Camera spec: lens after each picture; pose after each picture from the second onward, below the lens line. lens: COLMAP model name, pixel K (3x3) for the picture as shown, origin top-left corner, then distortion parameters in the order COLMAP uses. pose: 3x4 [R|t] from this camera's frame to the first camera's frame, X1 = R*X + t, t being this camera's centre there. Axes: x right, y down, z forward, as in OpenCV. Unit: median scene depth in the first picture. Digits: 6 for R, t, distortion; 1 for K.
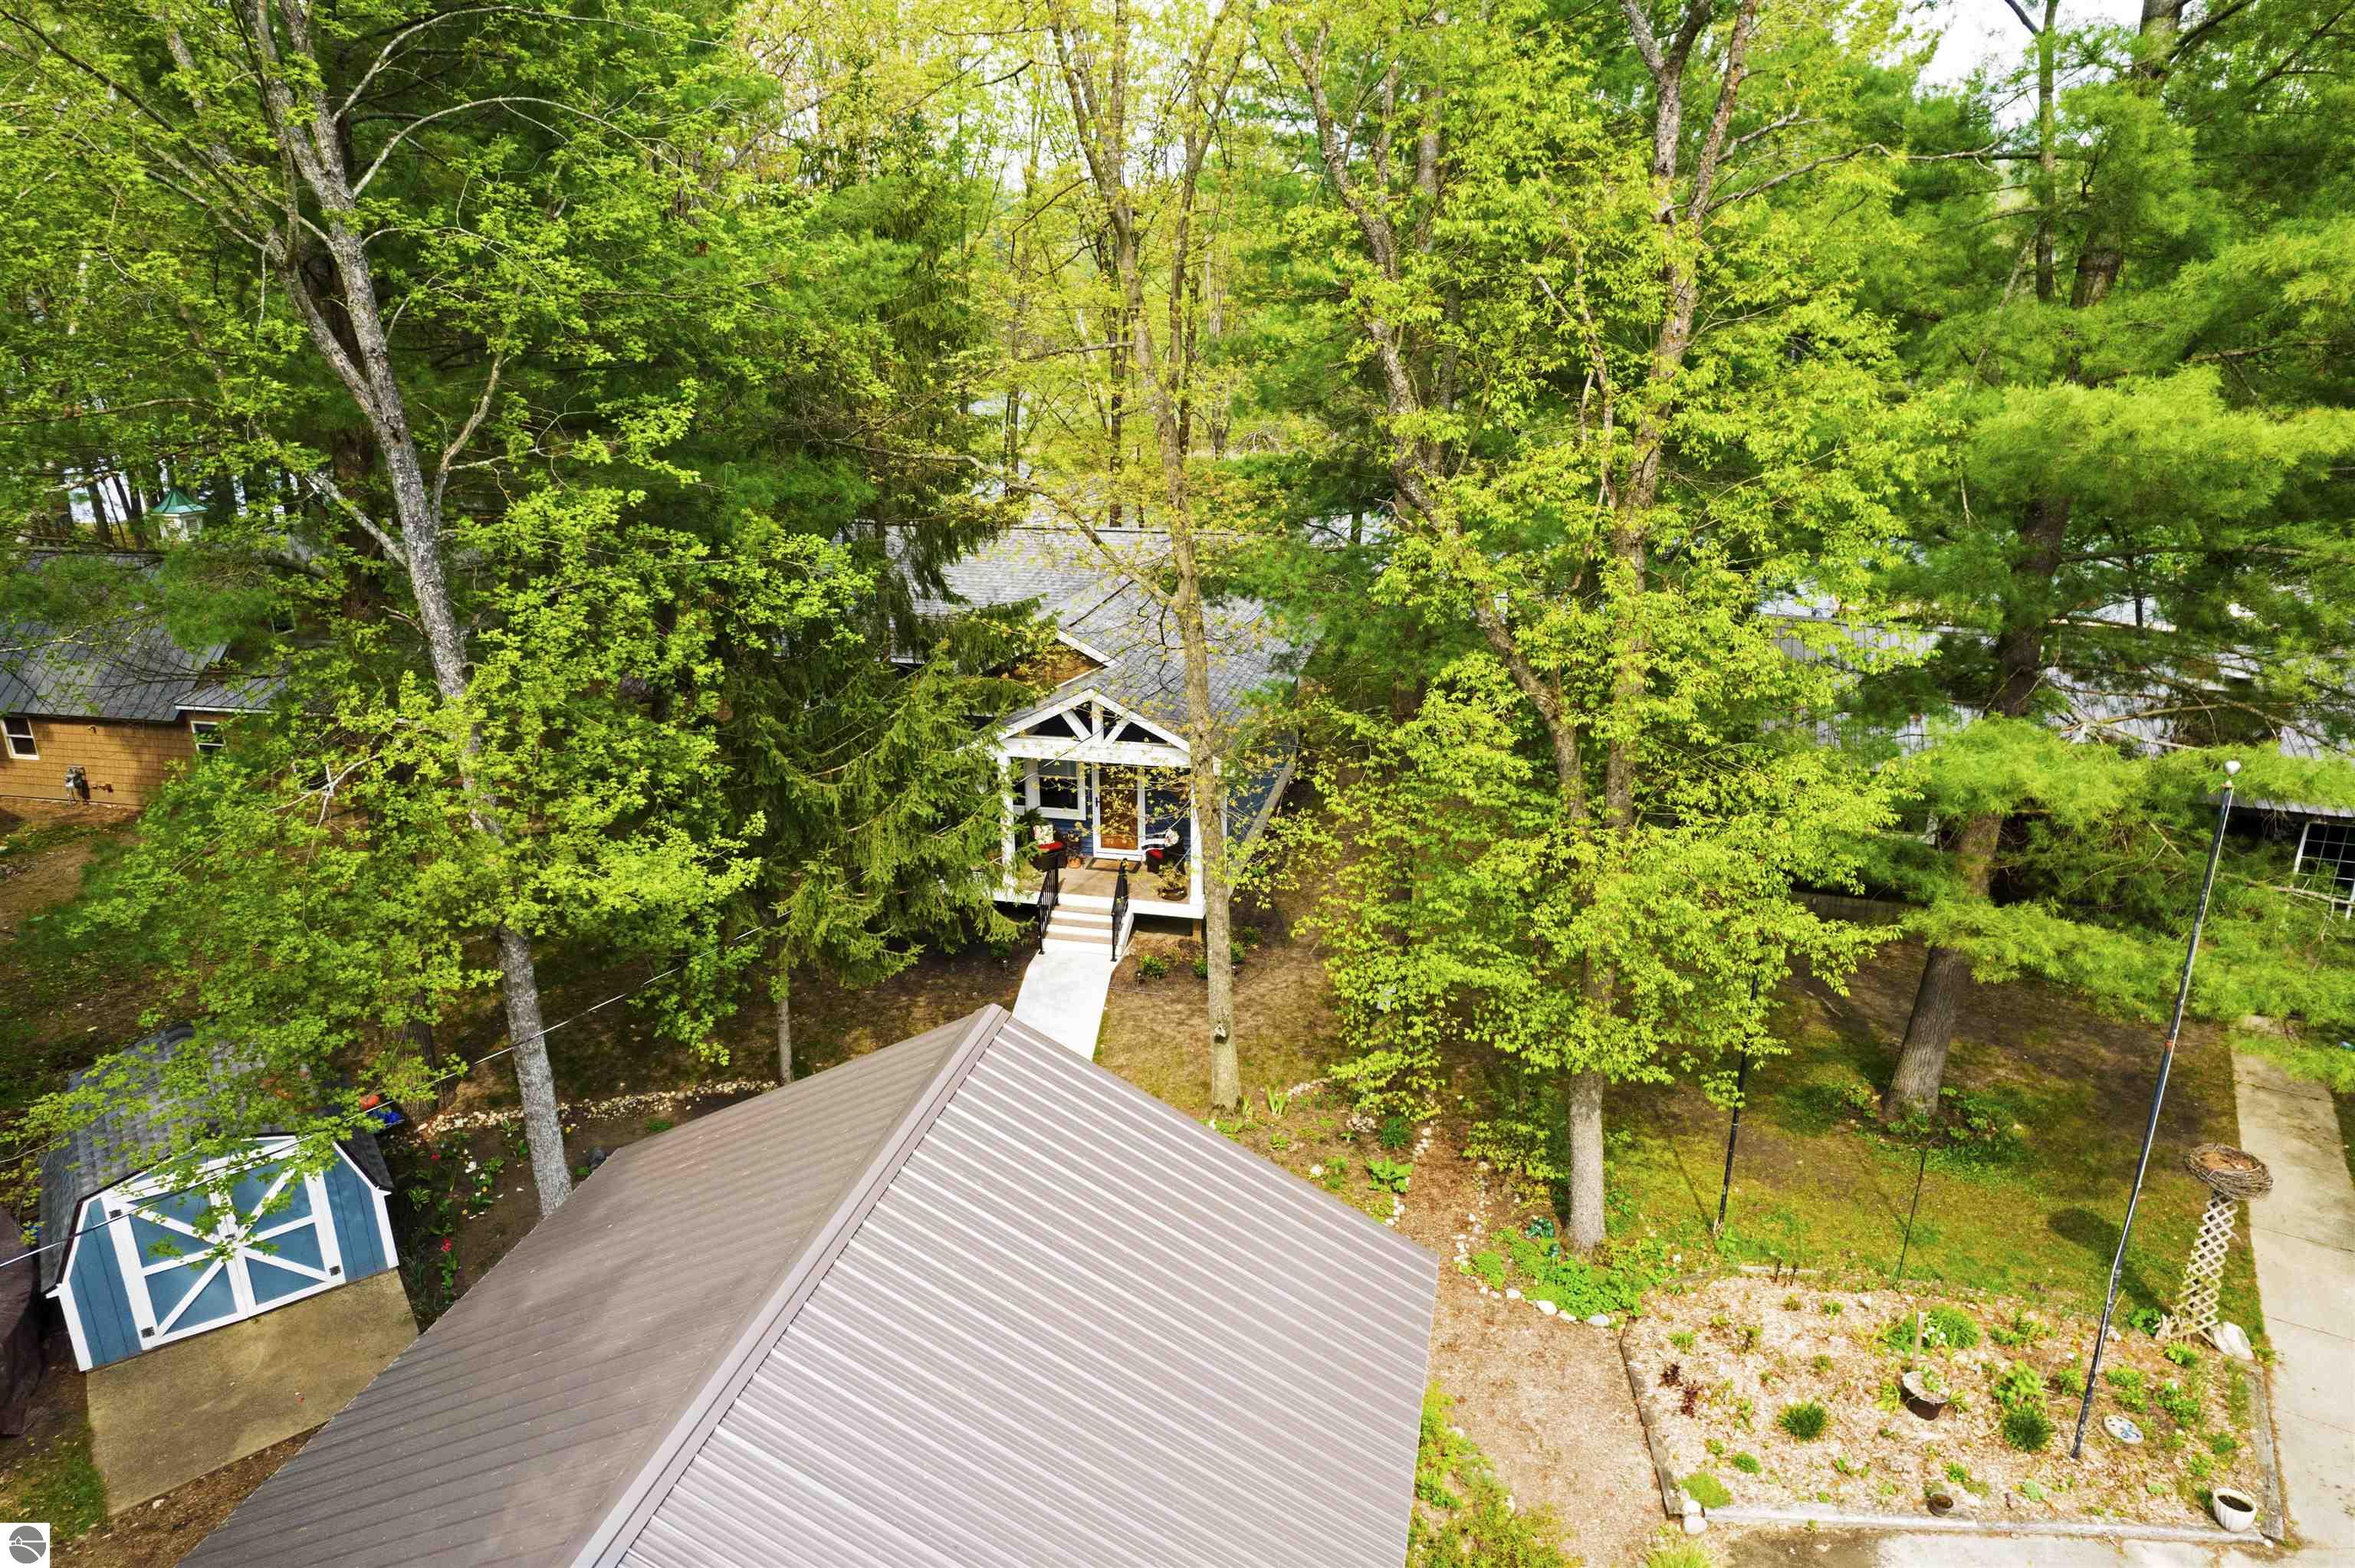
lens RADIAL K [[1496.8, 0, 1177.9], [0, 1496.8, 783.9], [0, 0, 1]] dist [-0.063941, 0.051748]
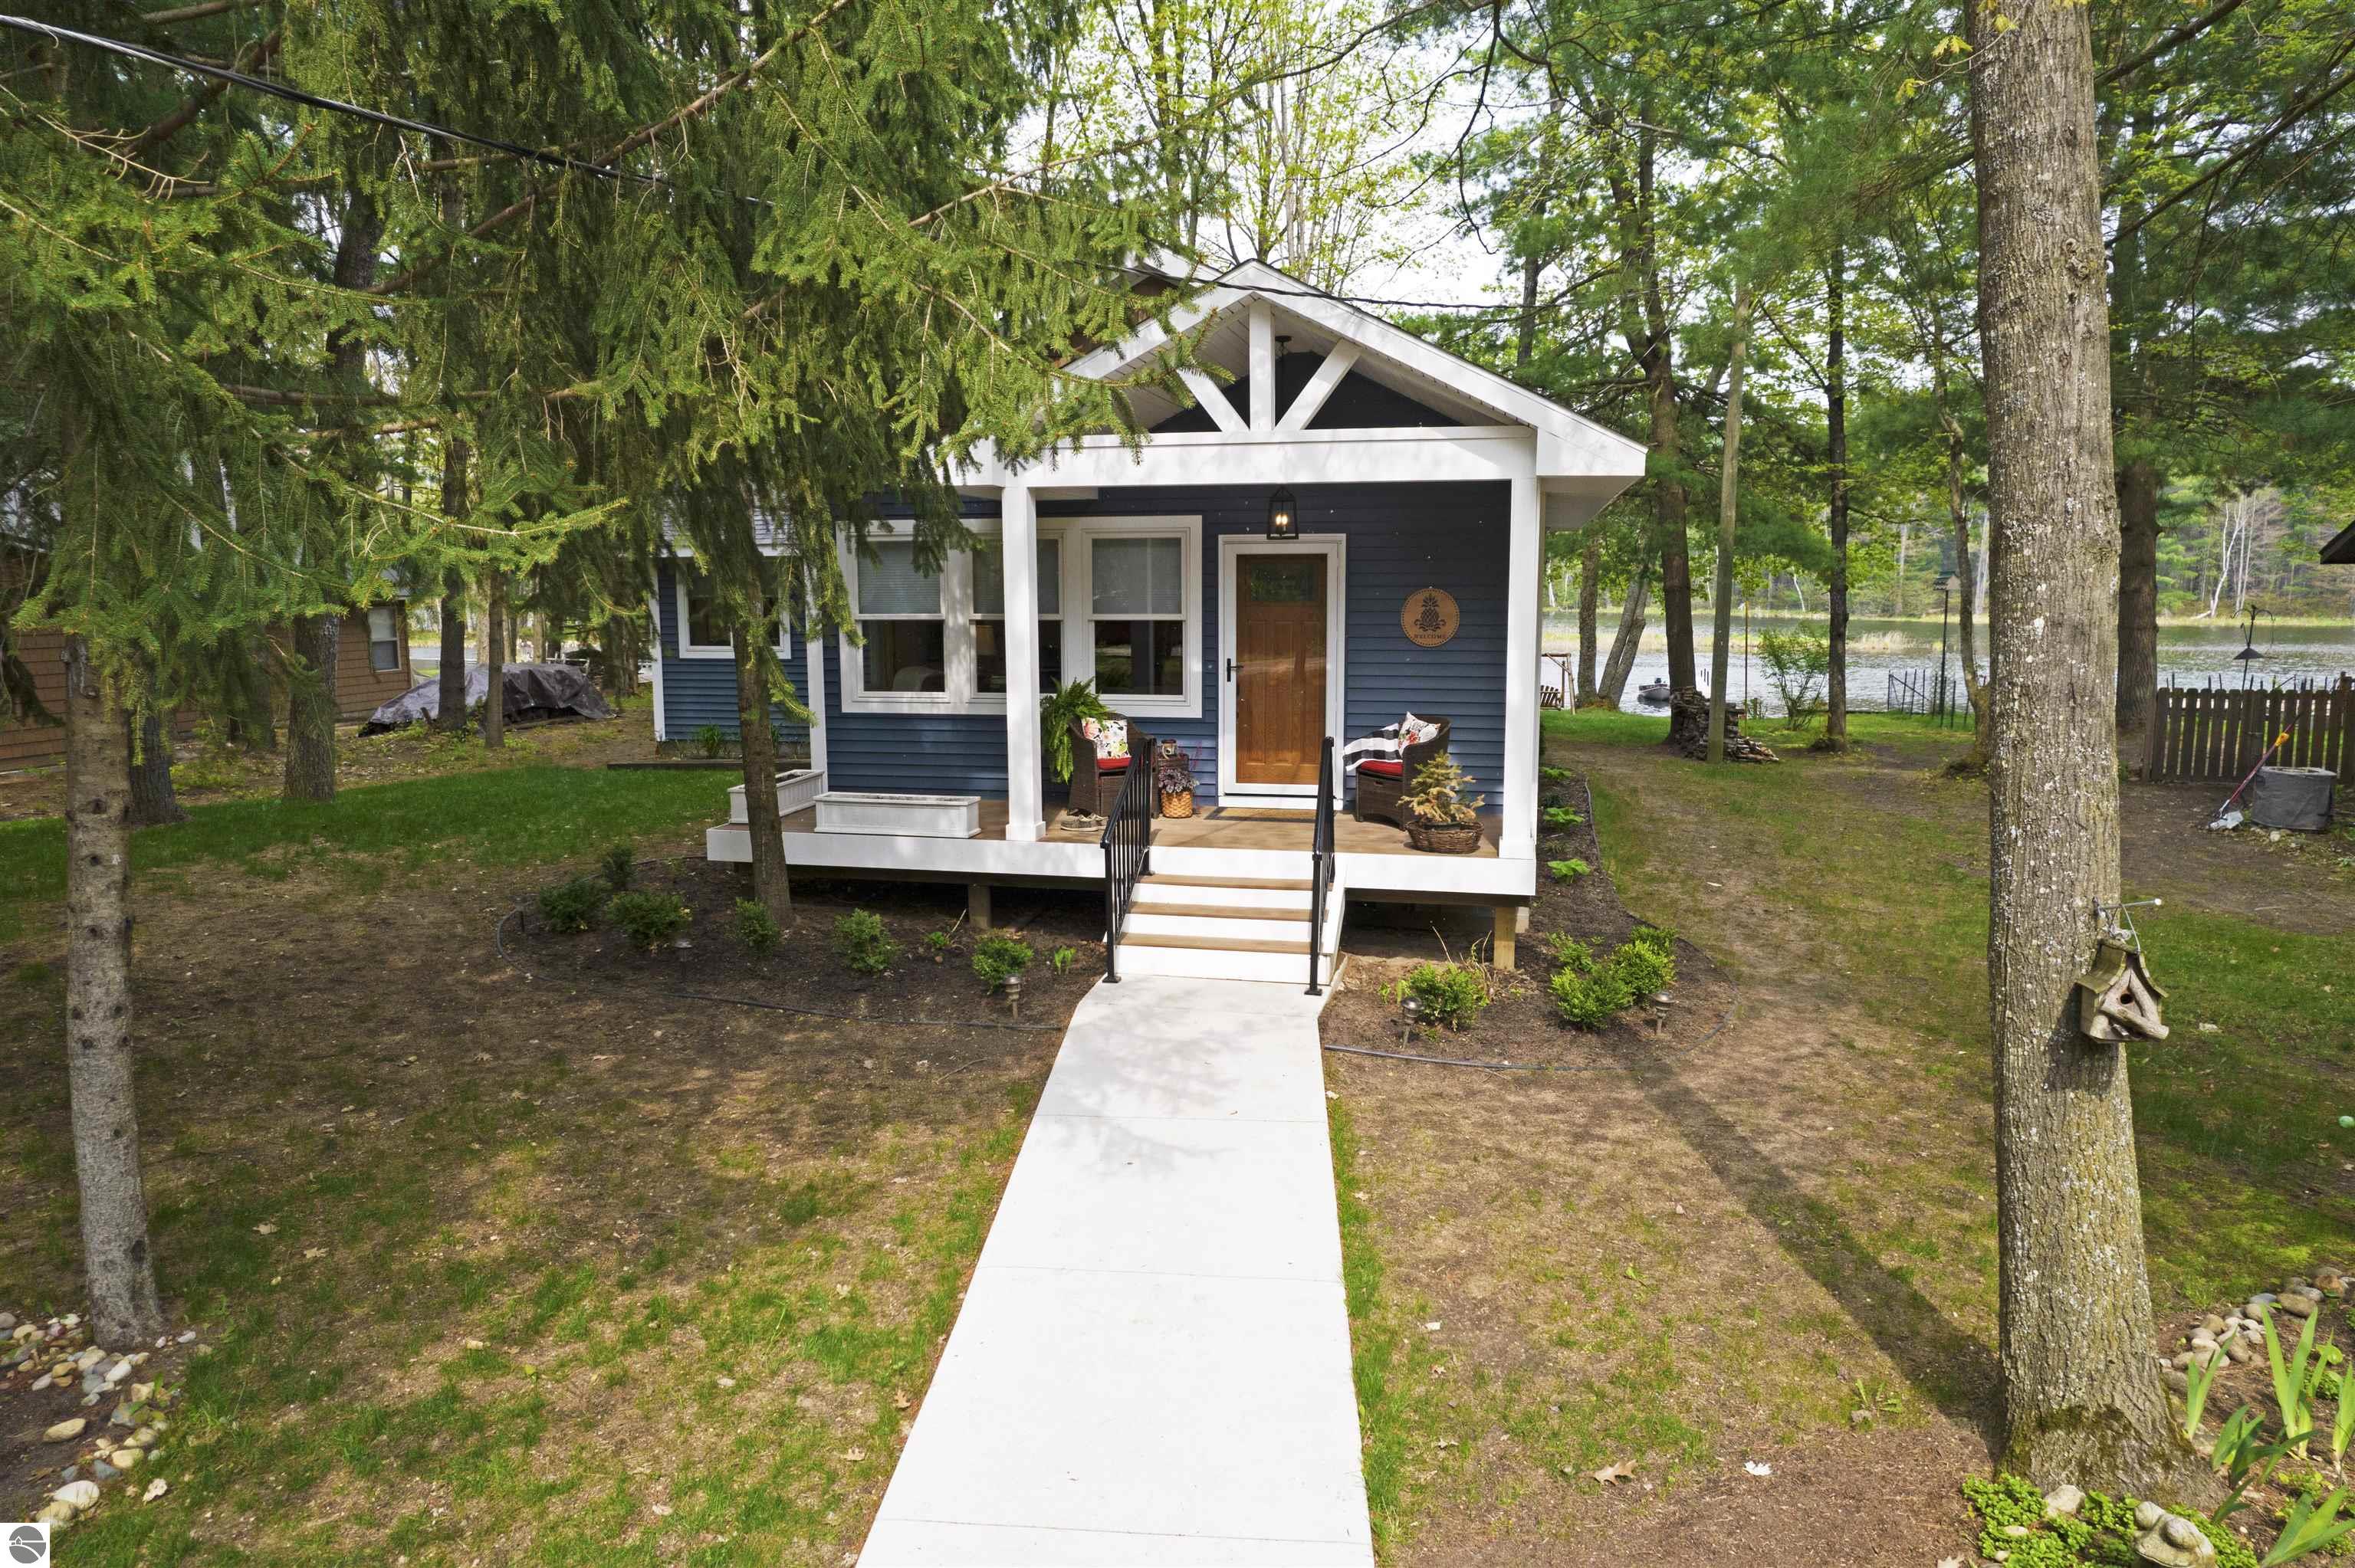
lens RADIAL K [[1496.8, 0, 1177.2], [0, 1496.8, 776.6], [0, 0, 1]] dist [-0.063941, 0.051748]
pose [[0.999987, -0.001650, 0.004903, -0.123543], [0.002566, 0.981137, -0.193296, 0.217101], [-0.004491, 0.193306, 0.981128, 1.008022]]
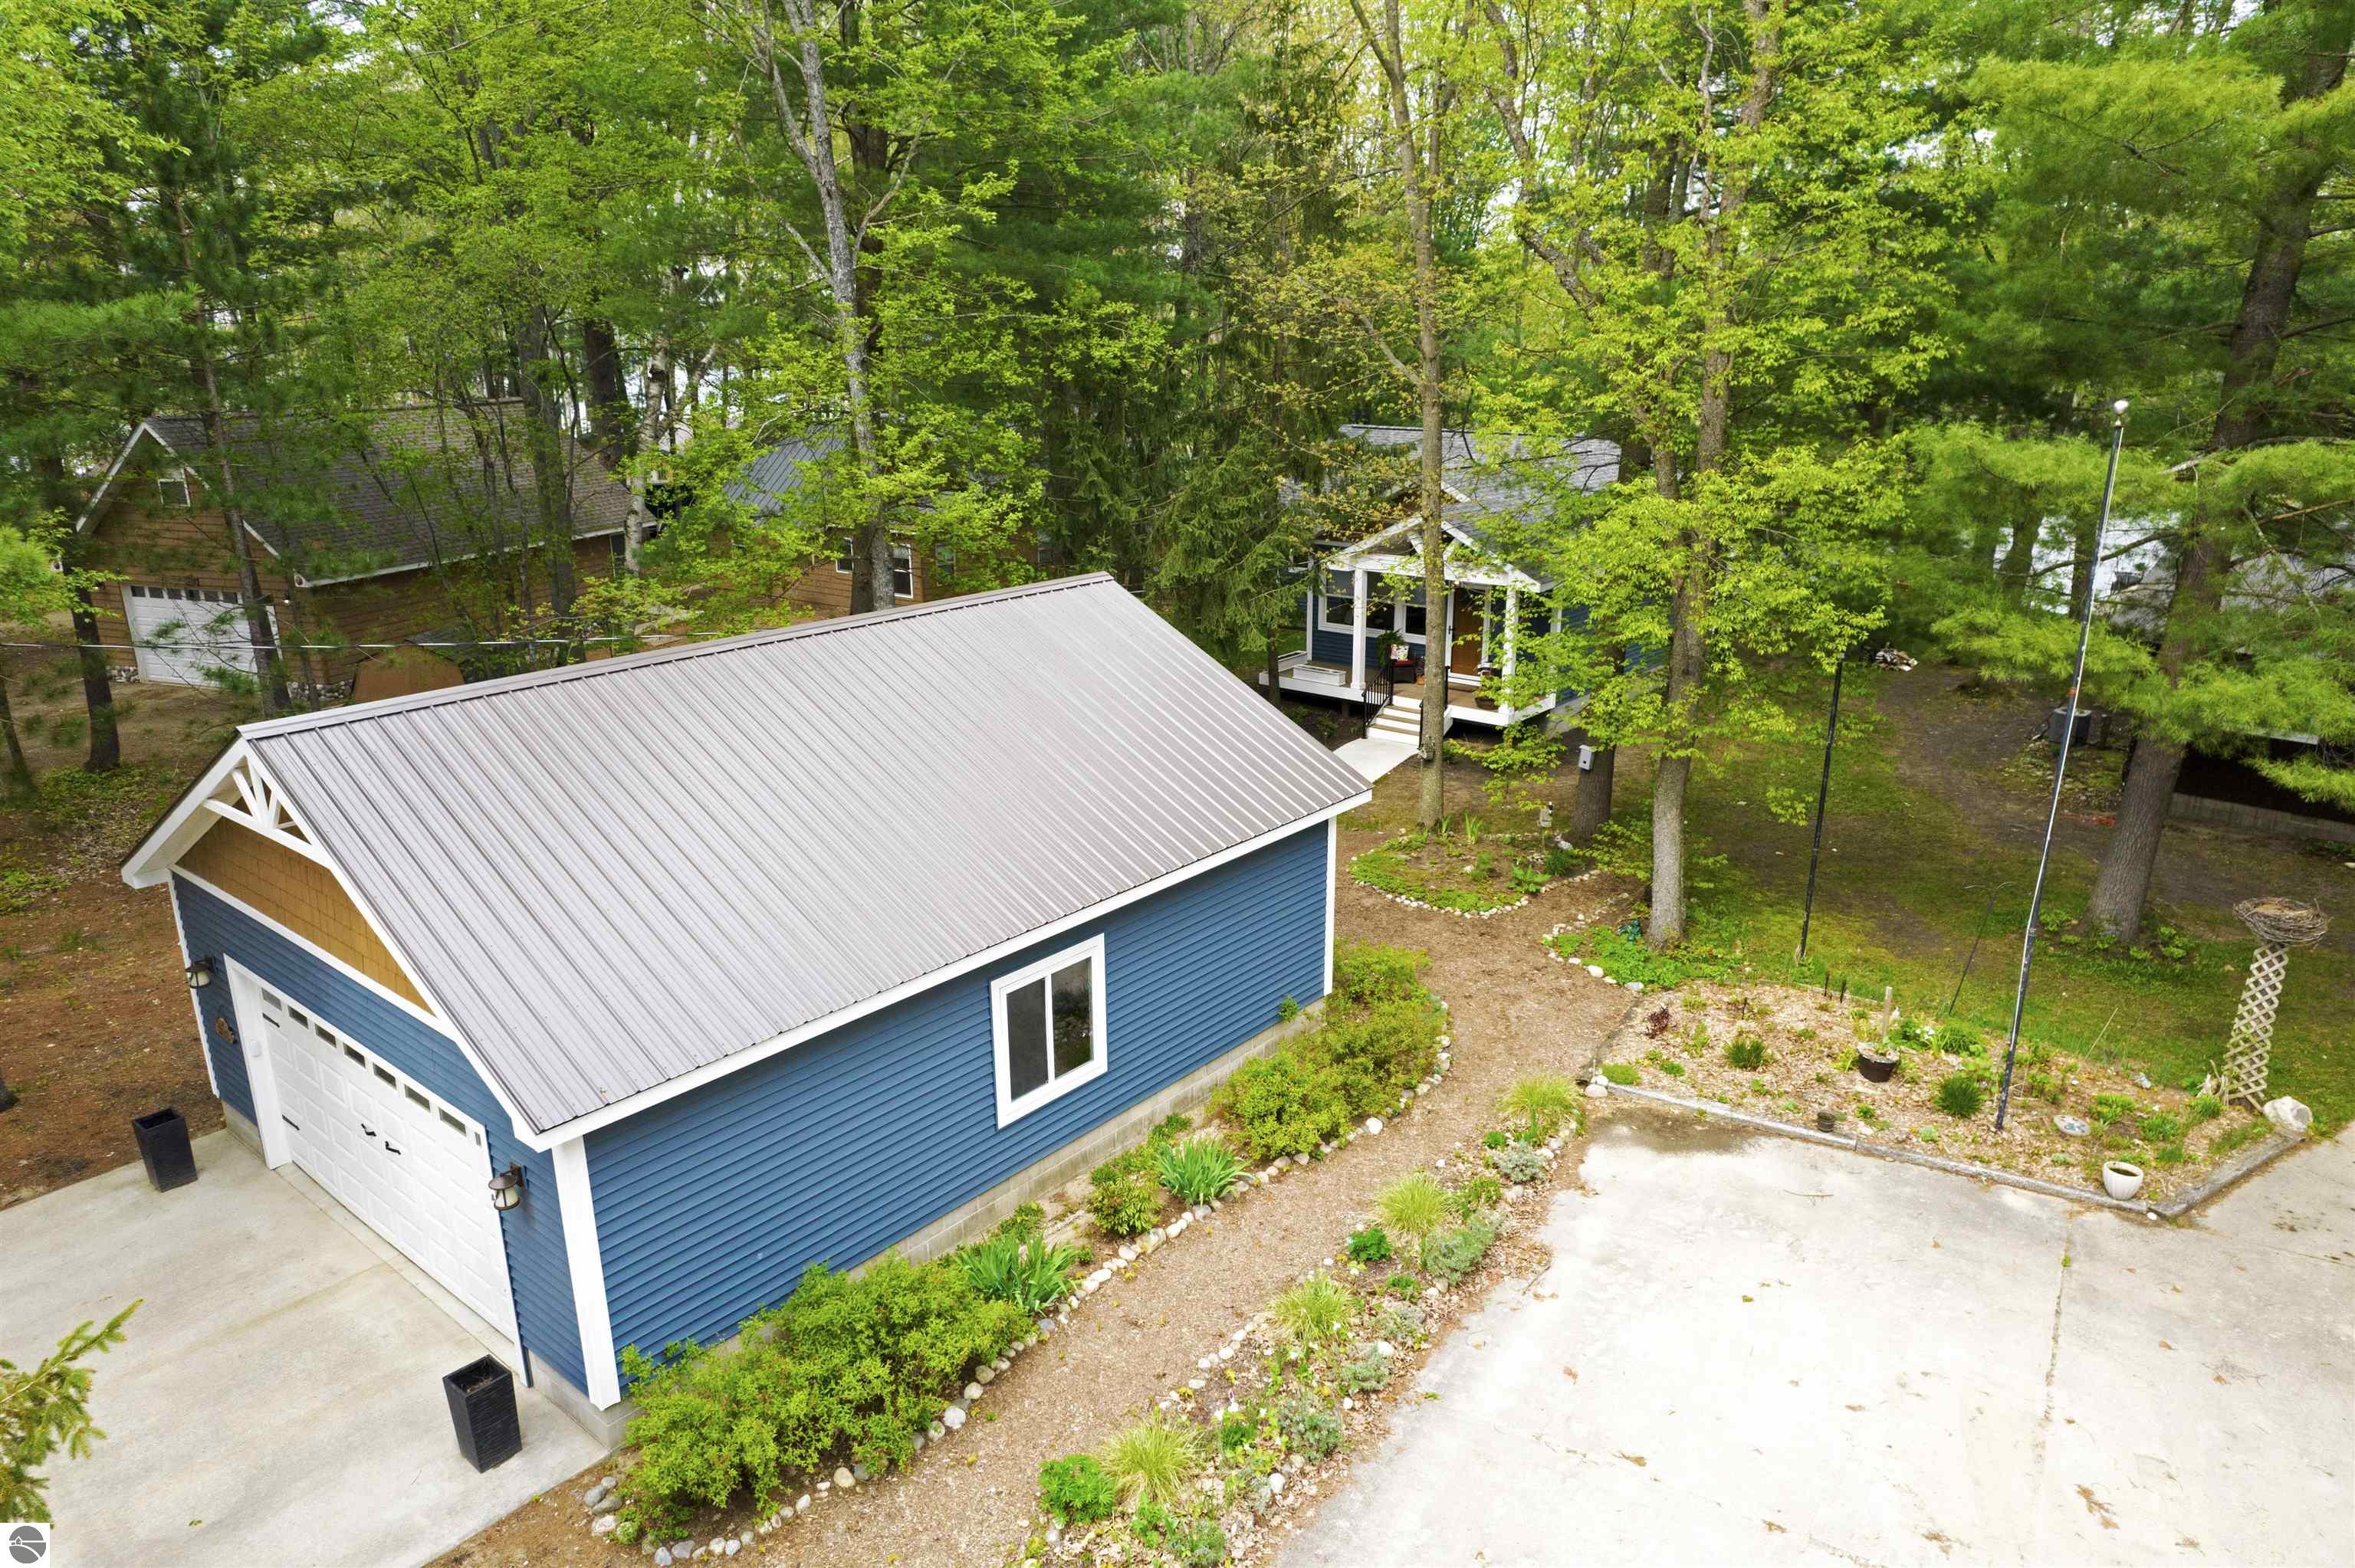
lens RADIAL K [[1496.8, 0, 1172.1], [0, 1496.8, 787.2], [0, 0, 1]] dist [-0.063941, 0.051748]
pose [[0.890264, 0.131015, -0.436195, 0.463905], [-0.144721, 0.989471, 0.001823, 0.273979], [0.431841, 0.061503, 0.899850, -0.178151]]
